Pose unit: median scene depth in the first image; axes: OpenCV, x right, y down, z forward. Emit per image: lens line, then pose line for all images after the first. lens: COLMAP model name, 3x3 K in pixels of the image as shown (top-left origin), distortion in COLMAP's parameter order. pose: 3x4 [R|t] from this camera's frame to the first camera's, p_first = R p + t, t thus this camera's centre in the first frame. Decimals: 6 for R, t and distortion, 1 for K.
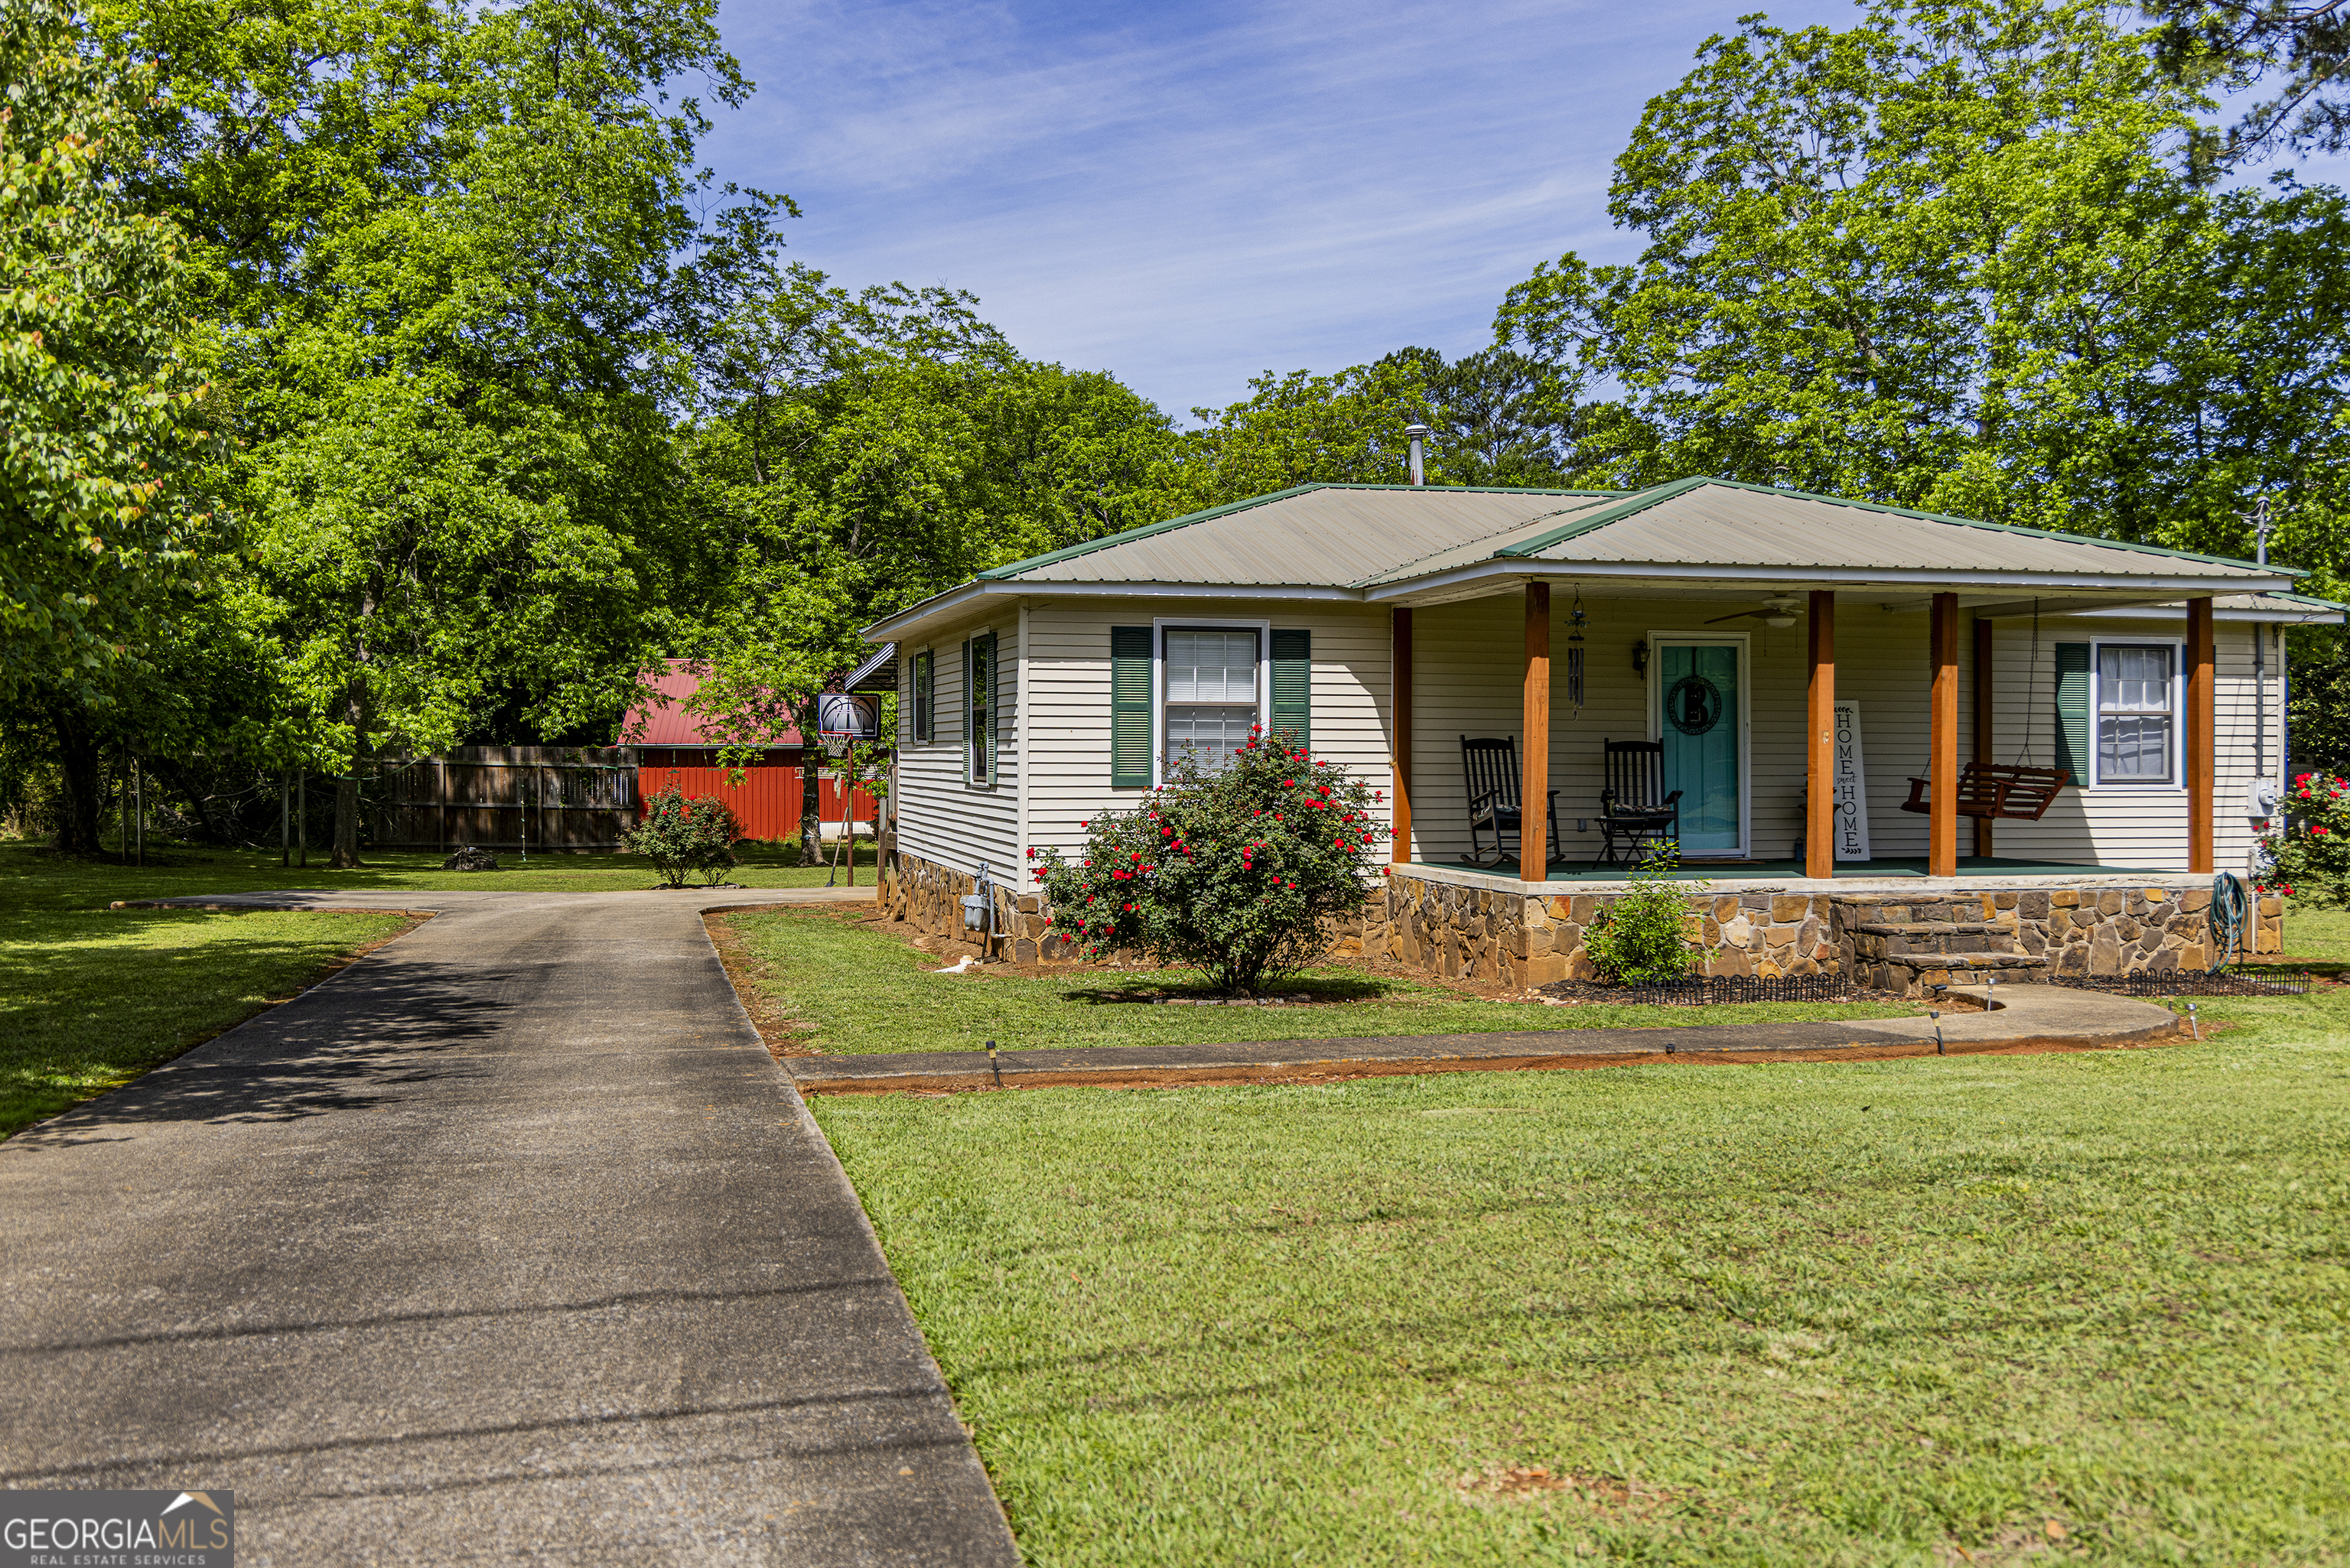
lens RADIAL K [[2158.0, 0, 1126.7], [0, 2158.0, 743.3], [0, 0, 1]] dist [-0.004518, 0.000000]
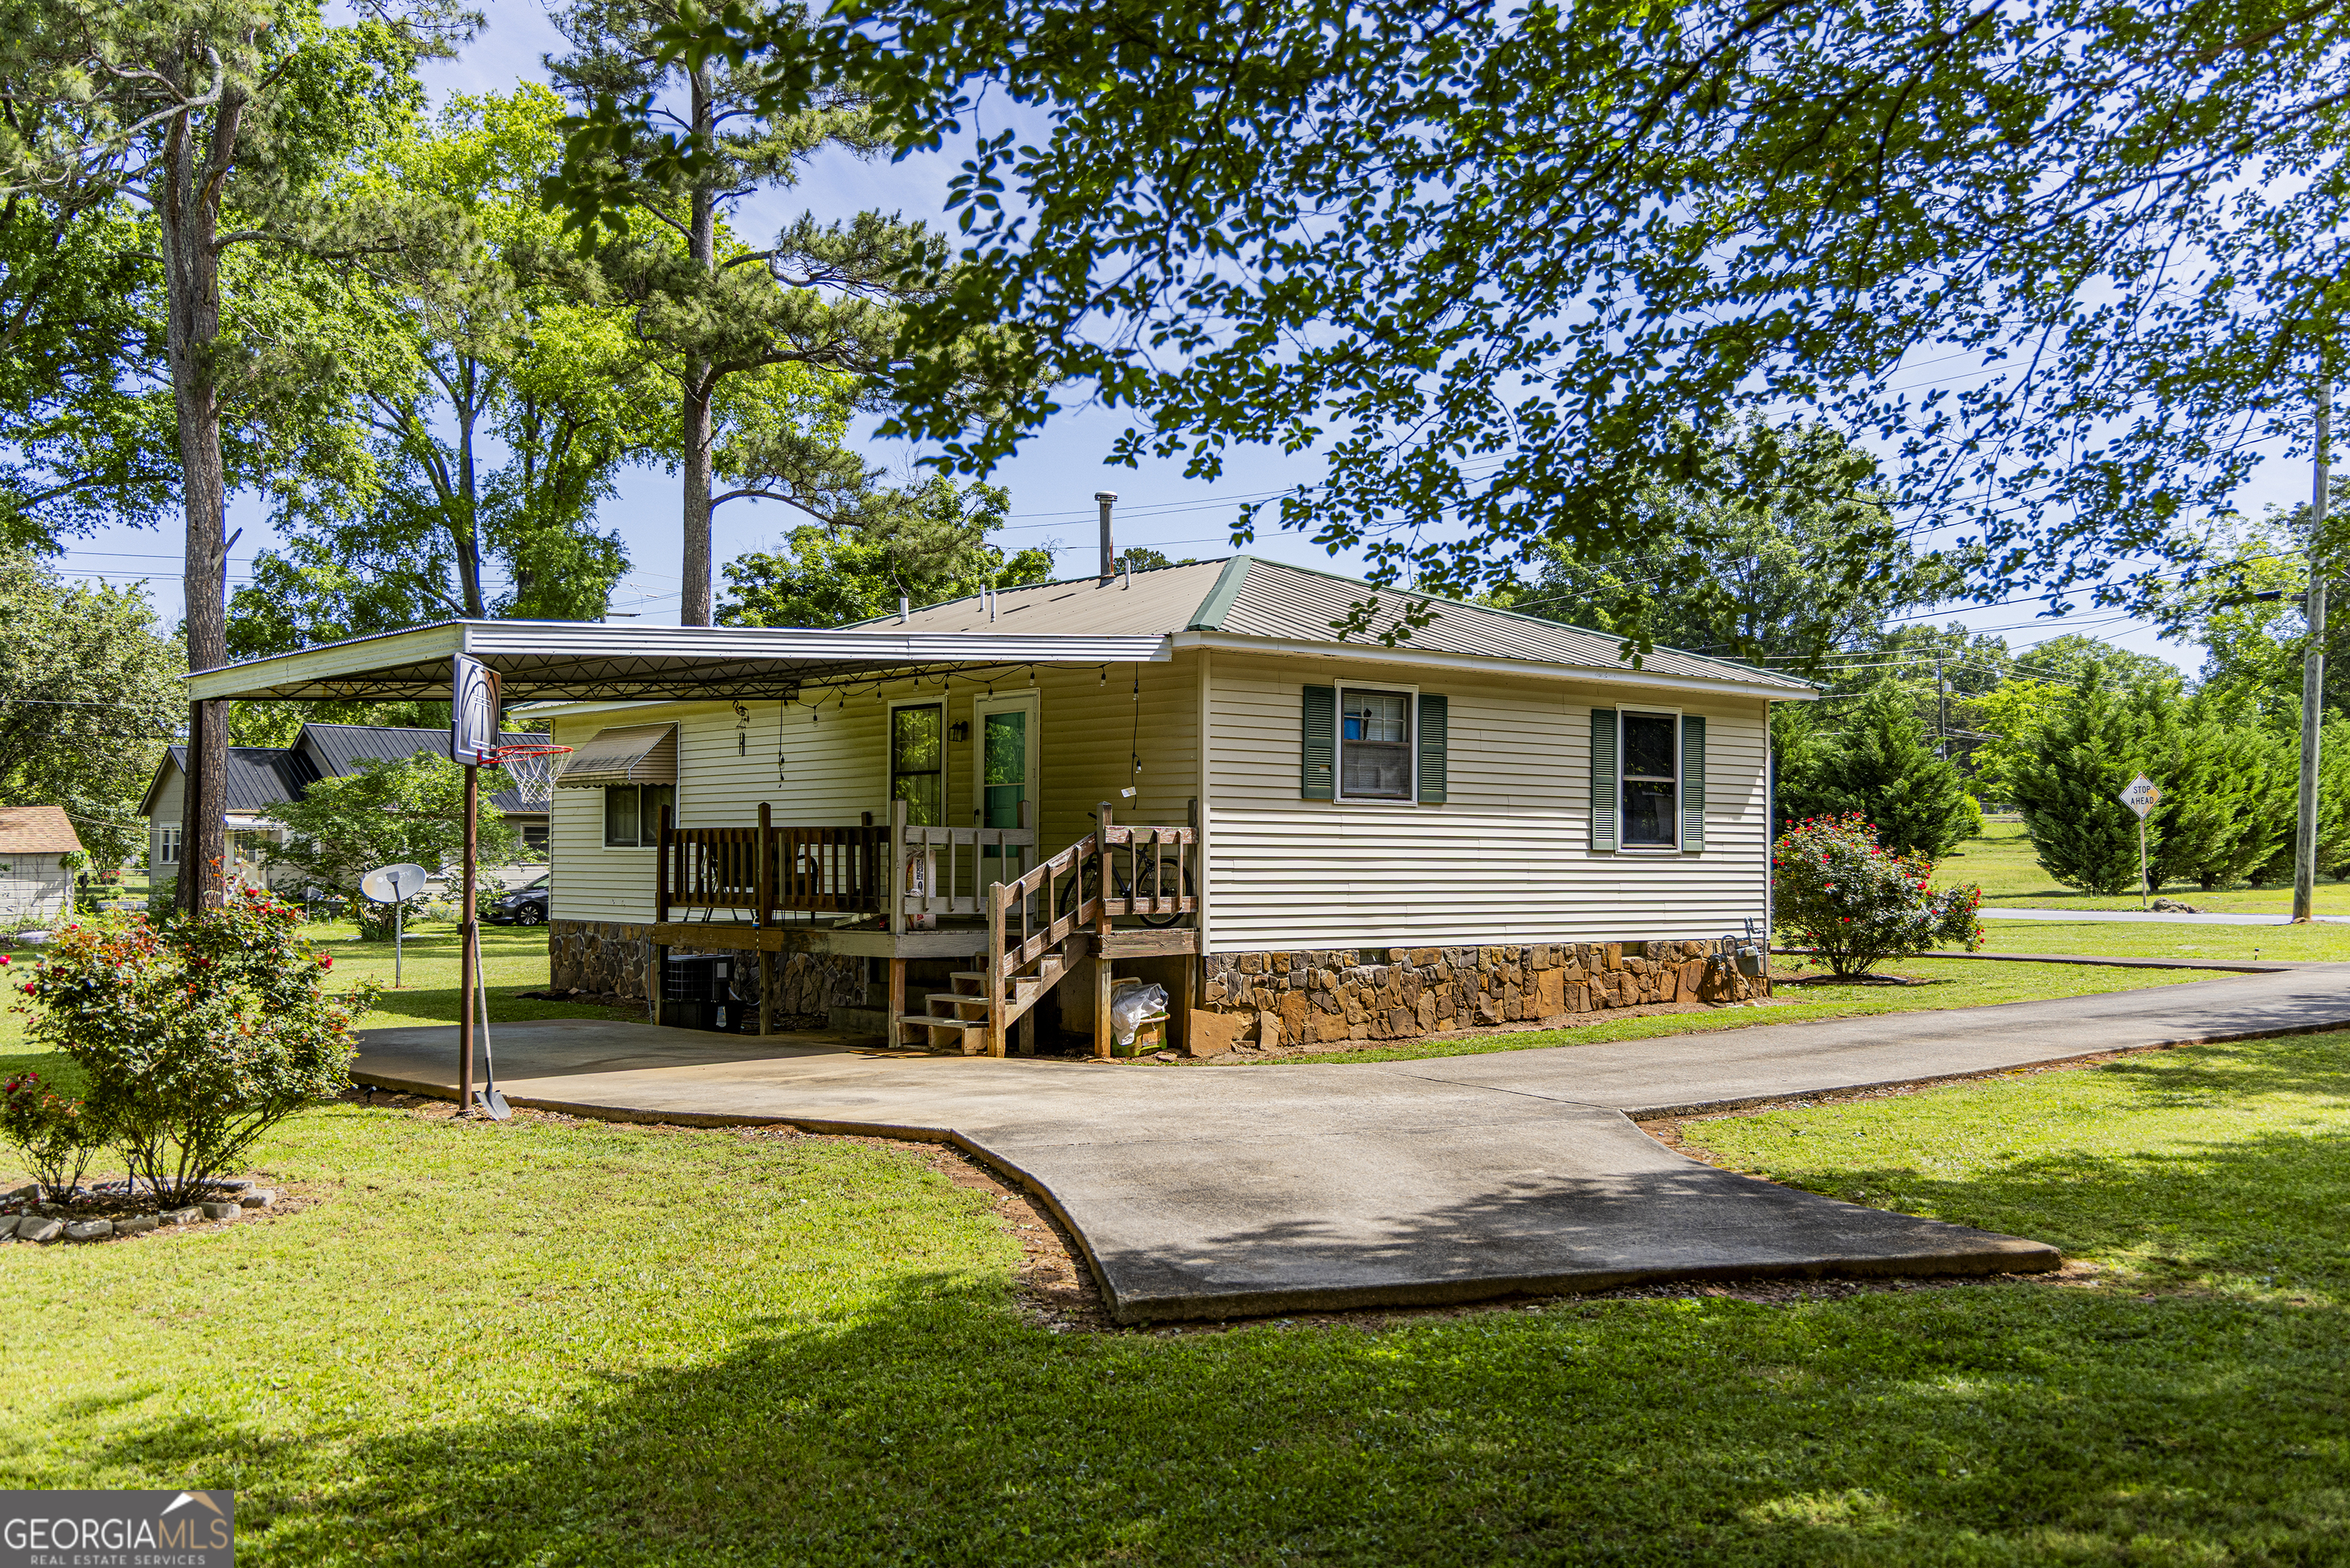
lens RADIAL K [[2257.2, 0, 1171.7], [0, 2257.2, 787.1], [0, 0, 1]] dist [-0.012029, 0.000000]
pose [[-0.455143, 0.028641, 0.889957, -0.938879], [-0.009722, 0.999263, -0.037131, 0.030666], [-0.890365, -0.025552, -0.454529, 1.698741]]
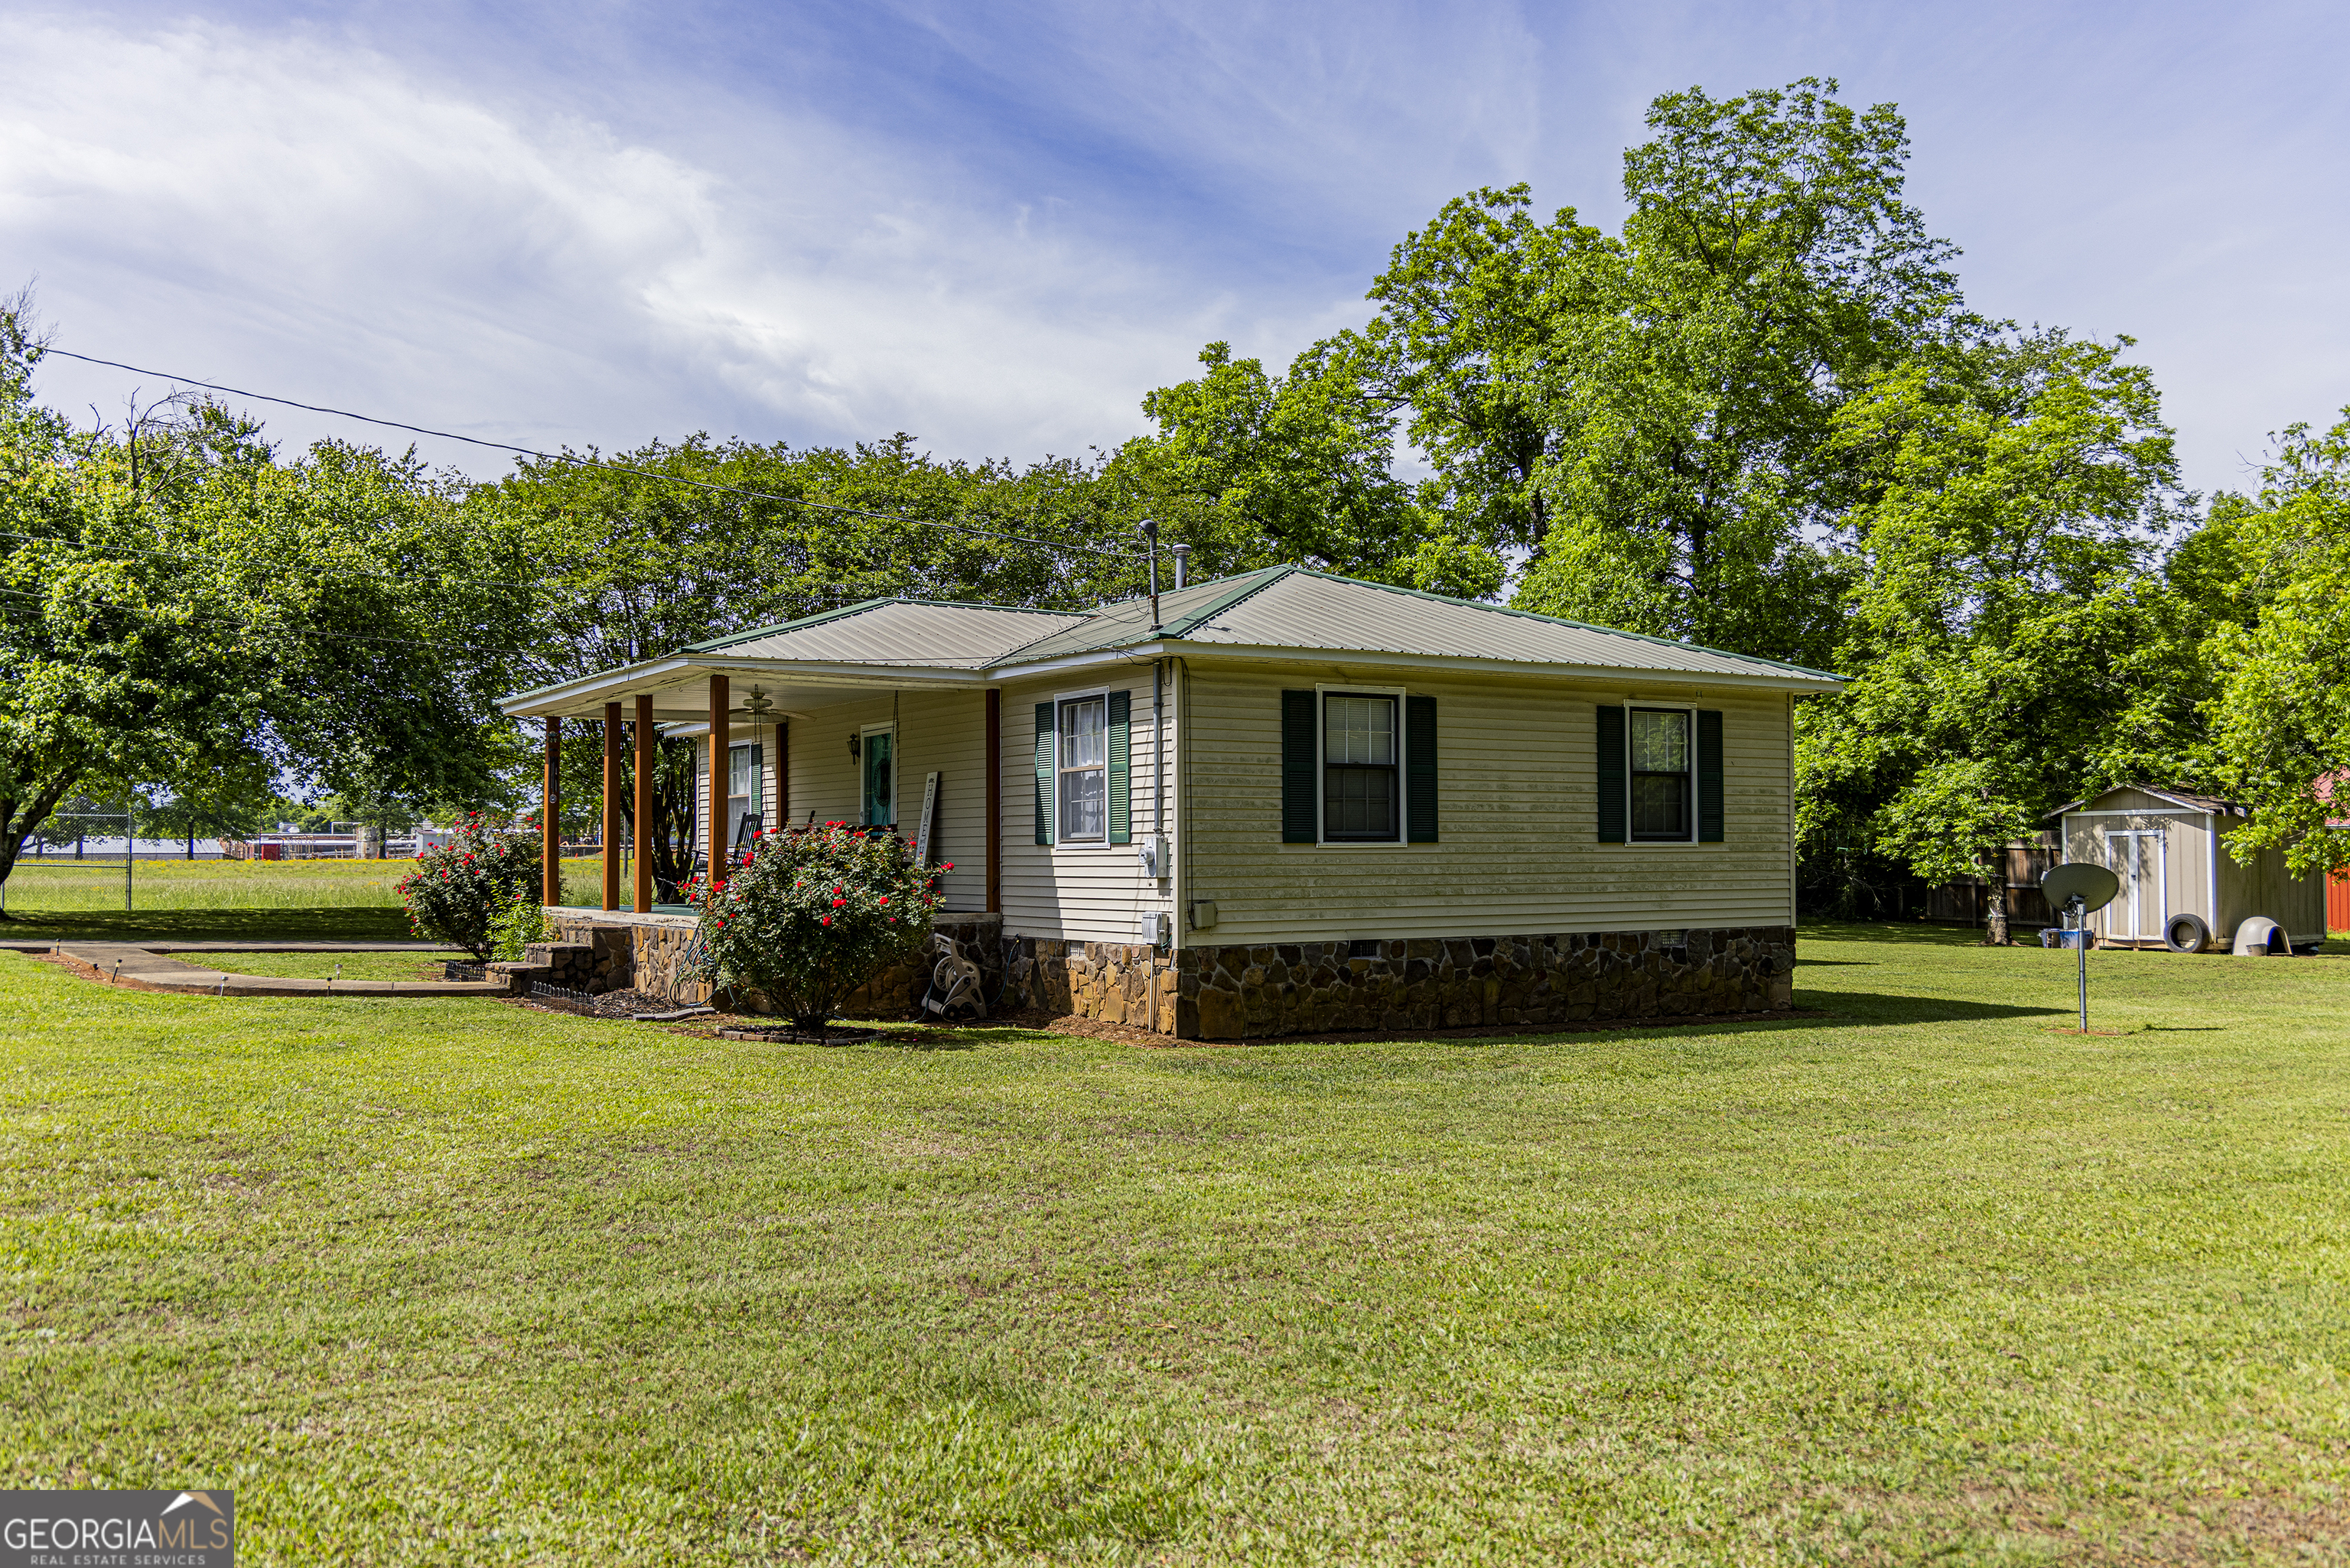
lens RADIAL K [[2000.0, 0, 1178.5], [0, 2000.0, 784.5], [0, 0, 1]] dist [0.009831, 0.023792]
pose [[0.316256, -0.037270, -0.947941, 1.367817], [0.012491, 0.999305, -0.035122, 0.025681], [0.948592, -0.000733, 0.316502, 0.776691]]
